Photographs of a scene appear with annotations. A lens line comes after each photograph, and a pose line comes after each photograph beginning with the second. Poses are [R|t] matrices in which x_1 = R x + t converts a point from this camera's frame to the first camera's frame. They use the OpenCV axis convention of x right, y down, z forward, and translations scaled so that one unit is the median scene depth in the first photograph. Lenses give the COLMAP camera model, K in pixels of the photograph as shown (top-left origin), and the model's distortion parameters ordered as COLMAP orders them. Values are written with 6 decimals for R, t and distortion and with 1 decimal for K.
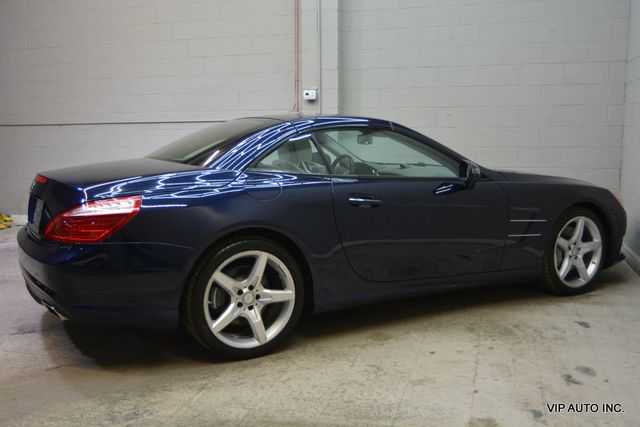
lens RADIAL K [[648.2, 0, 320.0], [0, 648.2, 213.5], [0, 0, 1]] dist [-0.009625, 0.004860]
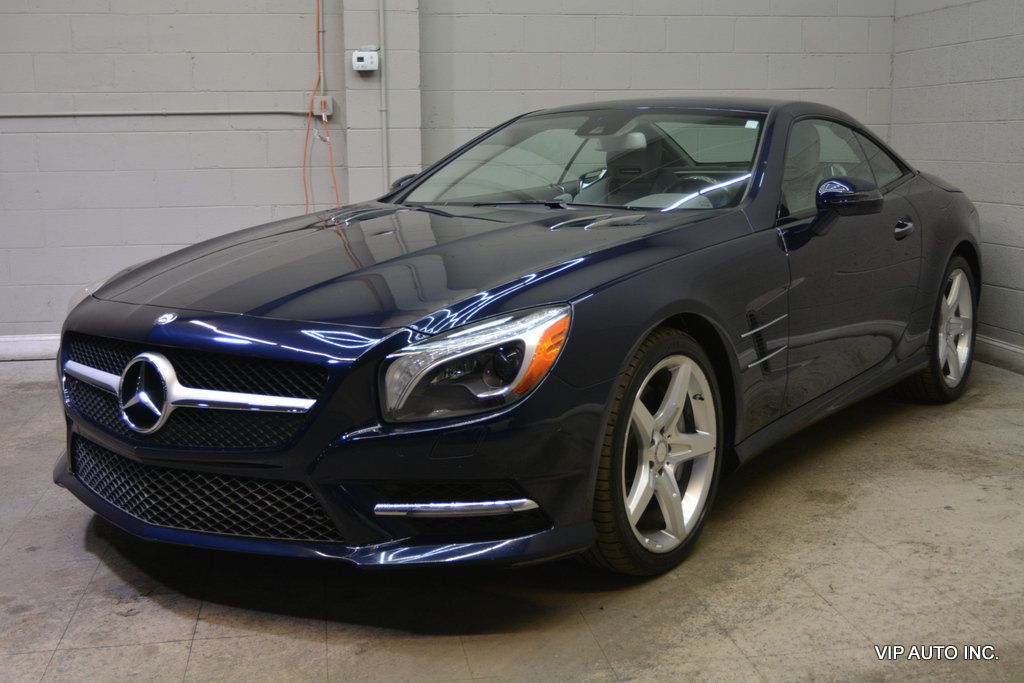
lens RADIAL K [[1199.2, 0, 512.1], [0, 1199.2, 343.3], [0, 0, 1]] dist [0.001741, -0.010817]
pose [[0.903179, -0.074279, 0.422789, -0.607287], [0.060039, 0.997093, 0.046919, -0.003470], [-0.425045, -0.016992, 0.905013, 0.202899]]
